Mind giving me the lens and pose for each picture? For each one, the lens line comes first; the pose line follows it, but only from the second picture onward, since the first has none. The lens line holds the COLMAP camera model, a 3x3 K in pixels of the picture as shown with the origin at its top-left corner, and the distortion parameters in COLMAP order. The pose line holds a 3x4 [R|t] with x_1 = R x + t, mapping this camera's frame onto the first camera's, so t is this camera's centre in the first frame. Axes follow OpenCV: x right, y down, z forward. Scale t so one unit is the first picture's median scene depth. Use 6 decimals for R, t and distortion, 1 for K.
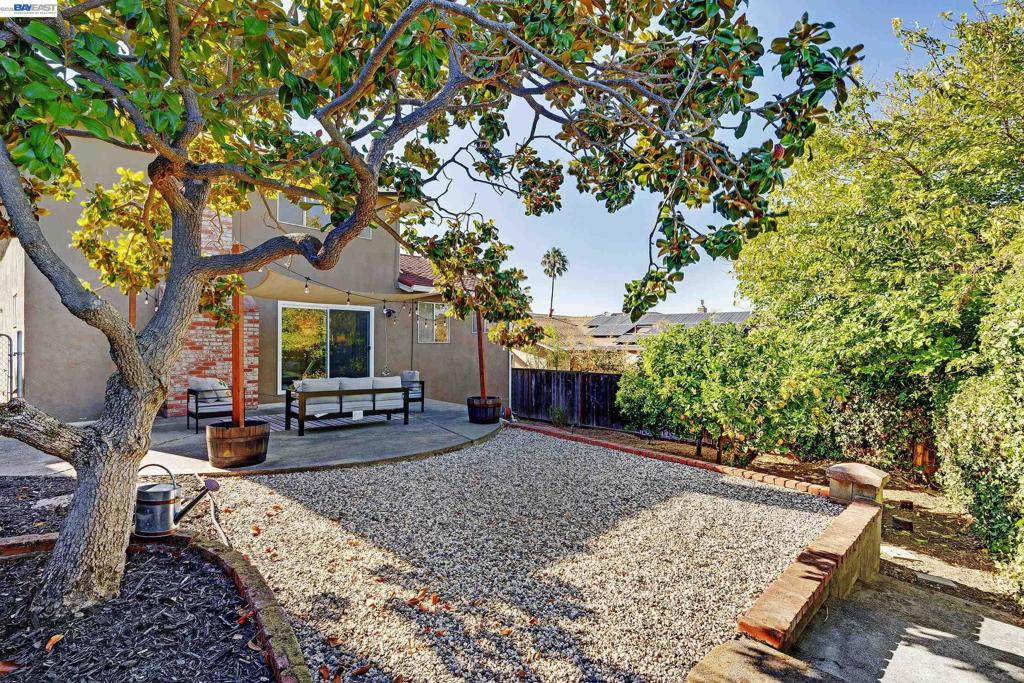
lens RADIAL K [[503.3, 0, 512.4], [0, 503.3, 341.9], [0, 0, 1]] dist [0.000488, 0.000013]
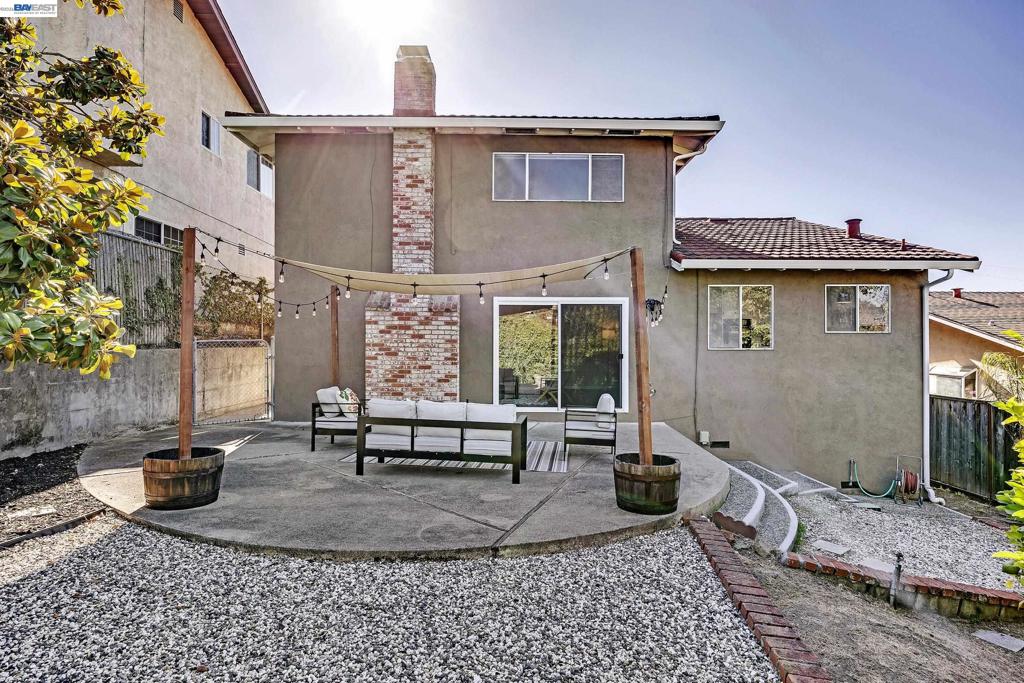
lens RADIAL K [[548.1, 0, 512.5], [0, 548.1, 343.4], [0, 0, 1]] dist [-0.007917, -0.000795]
pose [[0.633598, -0.002088, -0.773660, 0.280228], [-0.002001, 0.999989, -0.004338, -0.003299], [0.773660, 0.004297, 0.633586, 0.535942]]
